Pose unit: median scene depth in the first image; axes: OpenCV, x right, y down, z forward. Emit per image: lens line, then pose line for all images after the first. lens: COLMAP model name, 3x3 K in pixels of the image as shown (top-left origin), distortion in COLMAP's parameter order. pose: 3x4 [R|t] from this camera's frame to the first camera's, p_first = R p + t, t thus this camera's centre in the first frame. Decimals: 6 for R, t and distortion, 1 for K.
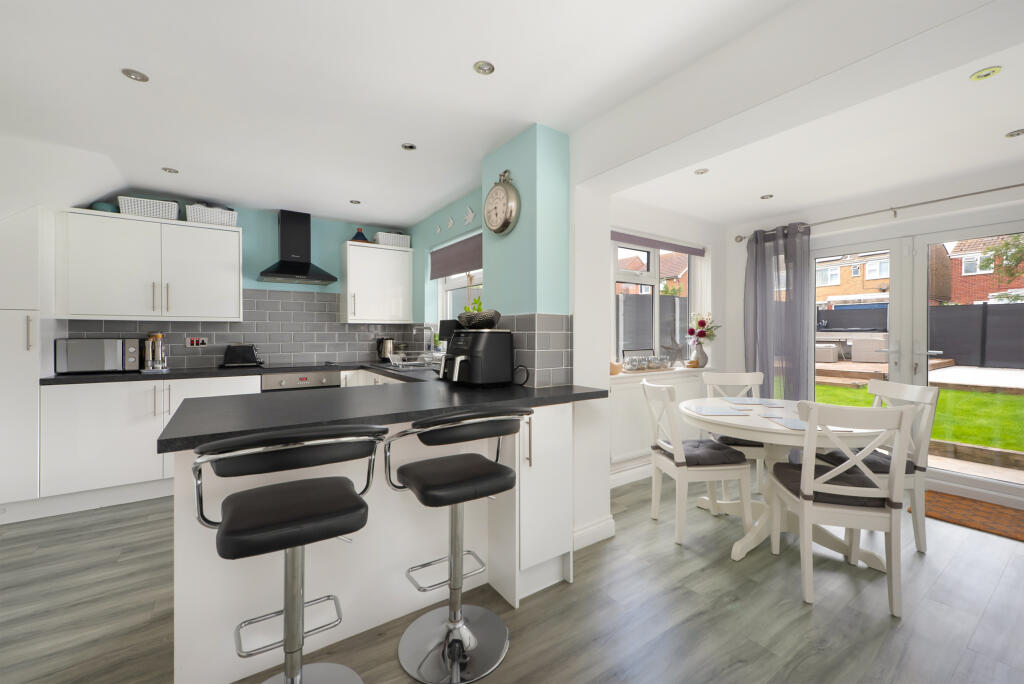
lens RADIAL K [[409.3, 0, 511.7], [0, 409.3, 337.3], [0, 0, 1]] dist [0.004412, 0.001135]
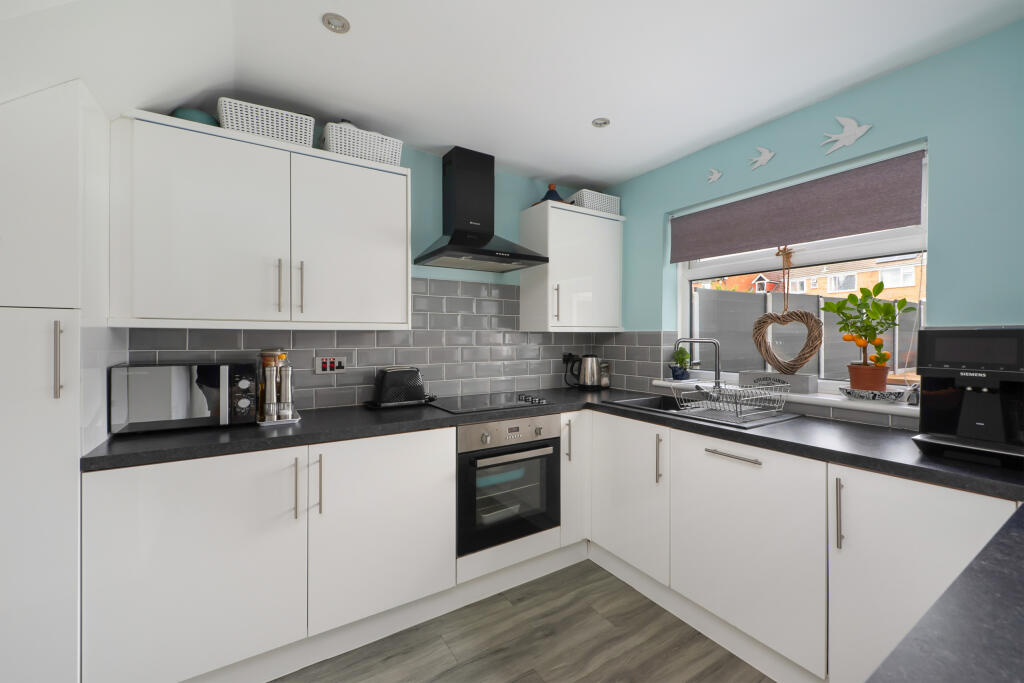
lens RADIAL K [[407.5, 0, 510.5], [0, 407.5, 340.5], [0, 0, 1]] dist [-0.001219, -0.000476]
pose [[0.999416, 0.001612, -0.034119, -0.498353], [-0.001653, 0.999998, -0.001173, -0.023401], [0.034117, 0.001228, 0.999417, 0.431832]]
